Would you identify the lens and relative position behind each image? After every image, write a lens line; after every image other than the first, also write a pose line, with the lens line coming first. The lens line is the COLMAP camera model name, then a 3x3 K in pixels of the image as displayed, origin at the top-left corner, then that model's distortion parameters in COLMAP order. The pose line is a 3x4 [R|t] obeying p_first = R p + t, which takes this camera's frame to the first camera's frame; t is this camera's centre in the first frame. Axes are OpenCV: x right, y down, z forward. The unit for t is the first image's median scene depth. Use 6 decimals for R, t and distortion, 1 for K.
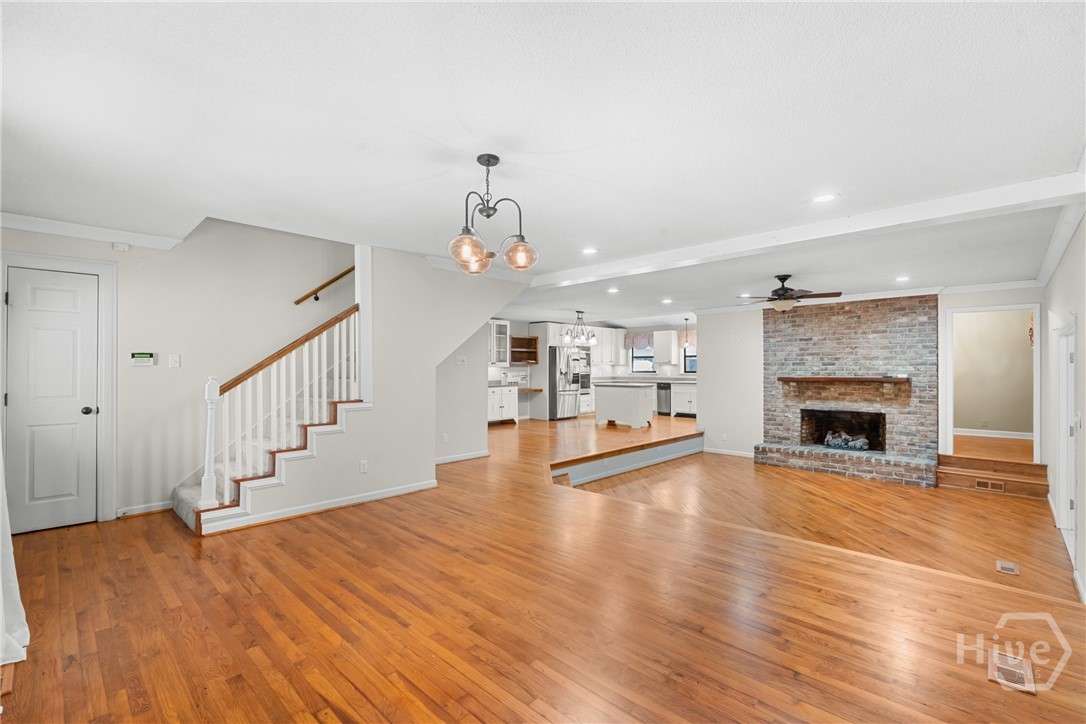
lens RADIAL K [[477.8, 0, 539.9], [0, 477.8, 366.3], [0, 0, 1]] dist [-0.001257, 0.000279]
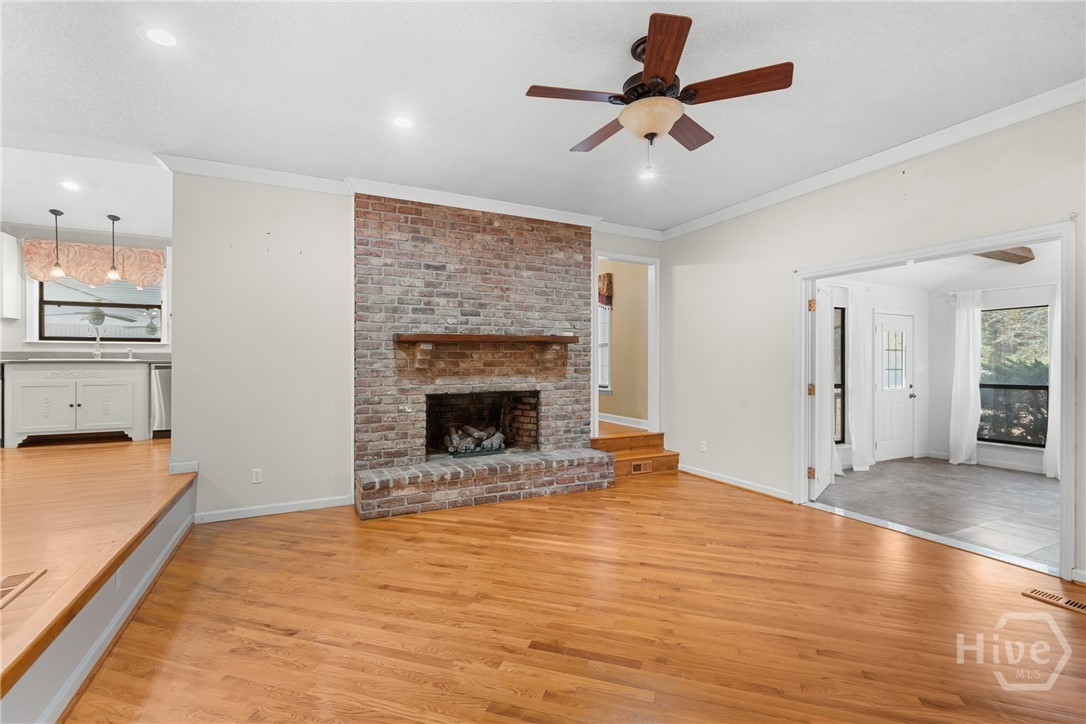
lens RADIAL K [[477.8, 0, 539.9], [0, 477.8, 362.0], [0, 0, 1]] dist [-0.001257, 0.000279]
pose [[0.331800, 0.002523, 0.943346, 0.081014], [-0.001120, 0.999997, -0.002281, 0.056246], [-0.943349, -0.000300, 0.331802, 0.731852]]
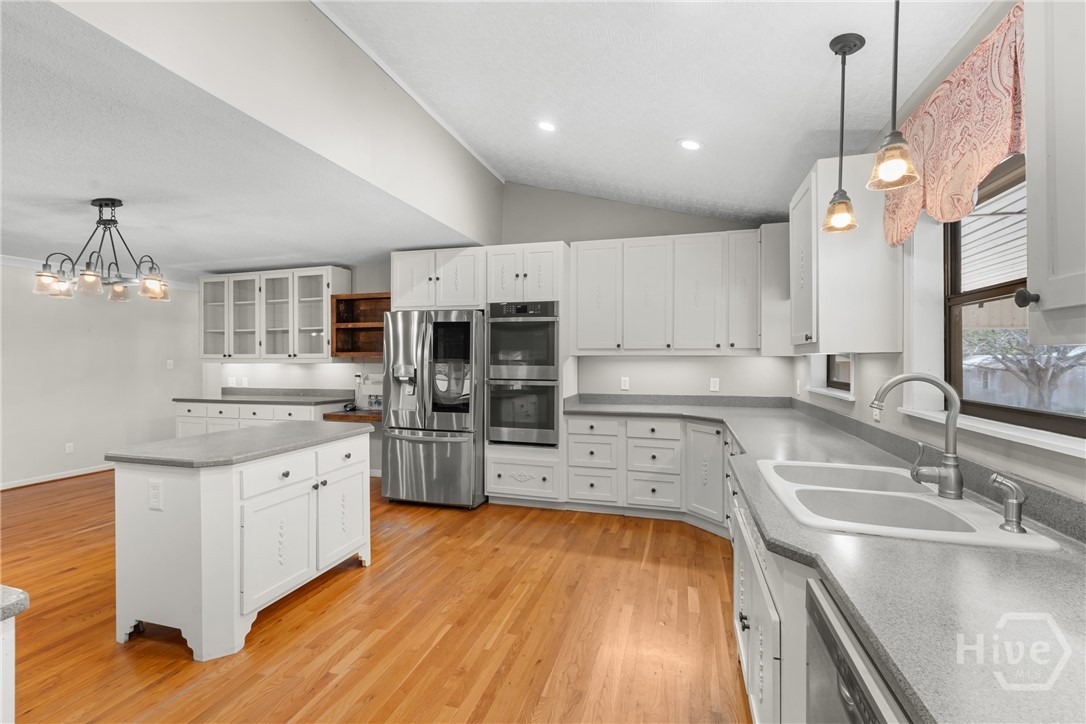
lens RADIAL K [[477.8, 0, 534.4], [0, 477.8, 364.5], [0, 0, 1]] dist [-0.001257, 0.000279]
pose [[0.433335, 0.014275, -0.901120, 0.633538], [0.004161, 0.999832, 0.017840, -0.006726], [0.901223, -0.011481, 0.433203, 1.384250]]
